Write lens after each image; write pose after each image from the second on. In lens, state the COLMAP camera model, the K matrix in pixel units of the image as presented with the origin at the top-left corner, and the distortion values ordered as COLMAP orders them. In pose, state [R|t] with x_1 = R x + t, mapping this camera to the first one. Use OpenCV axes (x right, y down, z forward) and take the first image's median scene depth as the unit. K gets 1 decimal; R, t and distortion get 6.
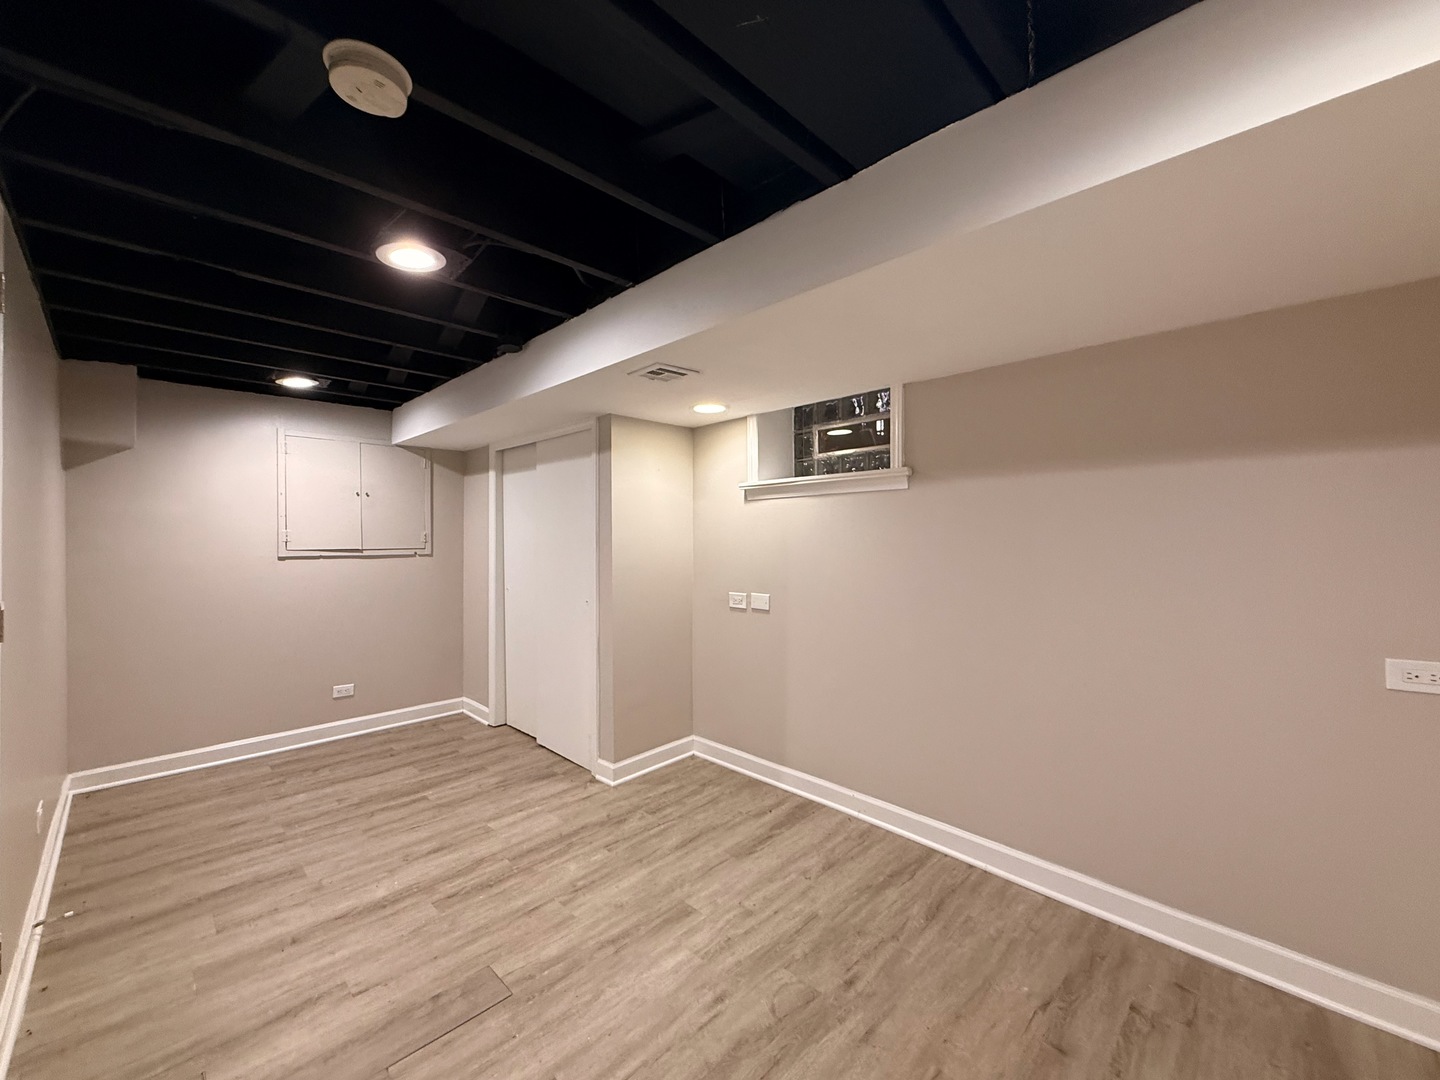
lens RADIAL K [[589.3, 0, 723.5], [0, 589.3, 537.4], [0, 0, 1]] dist [-0.000276, -0.000262]
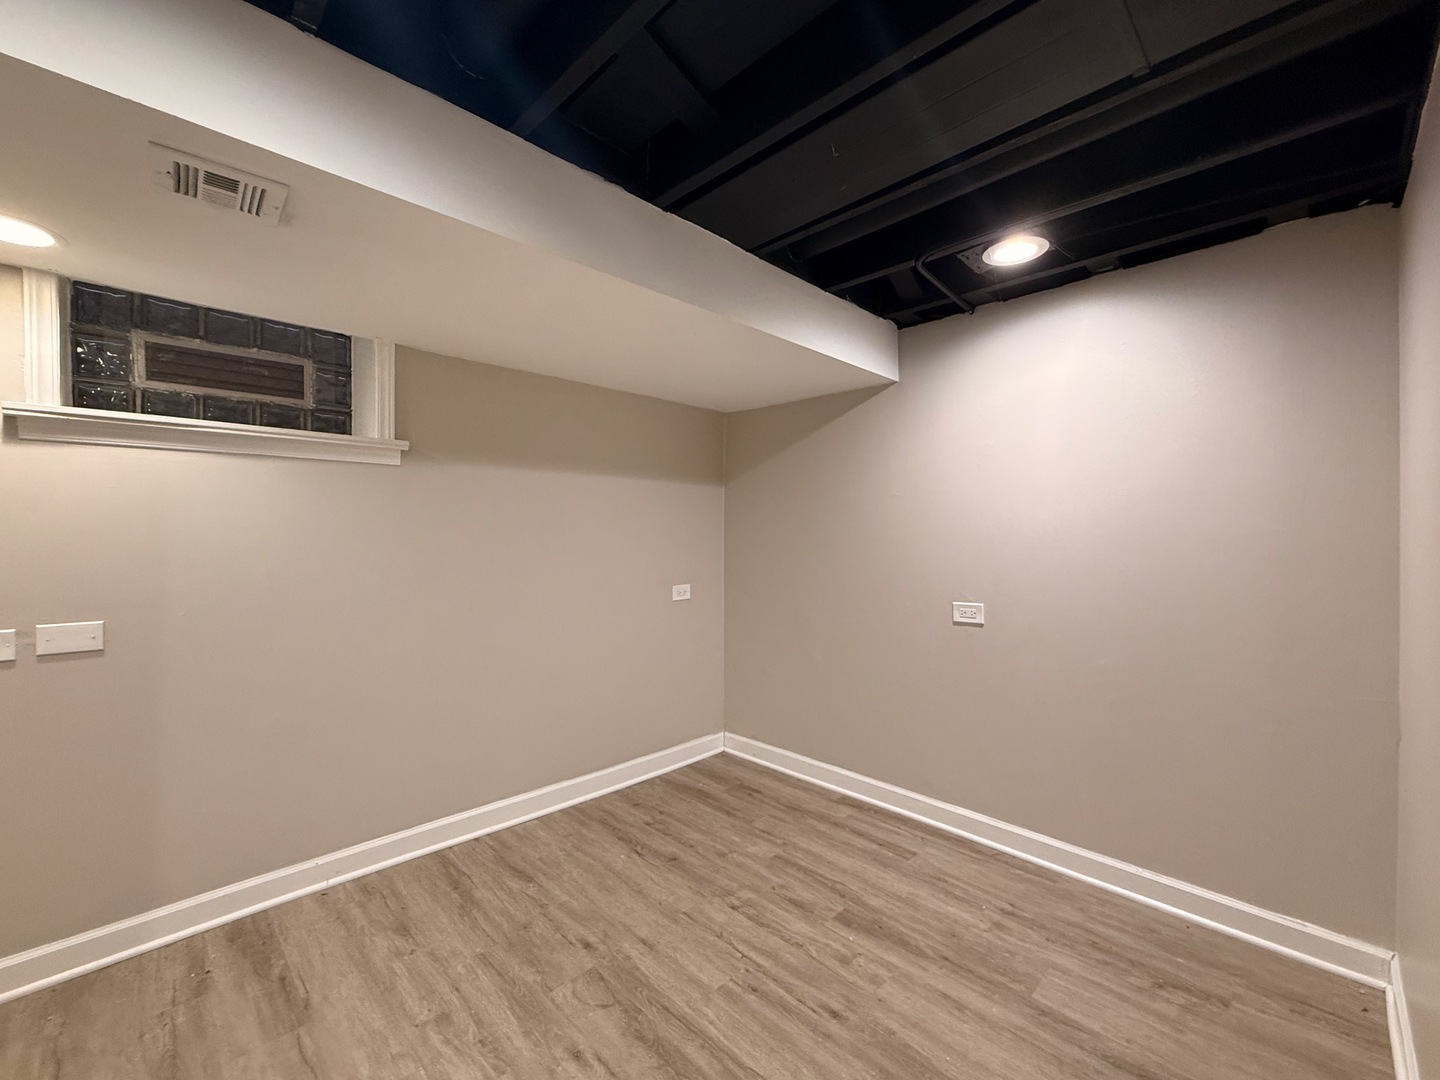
lens RADIAL K [[589.3, 0, 723.5], [0, 589.3, 537.4], [0, 0, 1]] dist [-0.000276, -0.000262]
pose [[0.003331, -0.004106, 0.999986, -0.691050], [-0.003394, 0.999986, 0.004117, 0.023353], [-0.999989, -0.003408, 0.003317, 0.633592]]
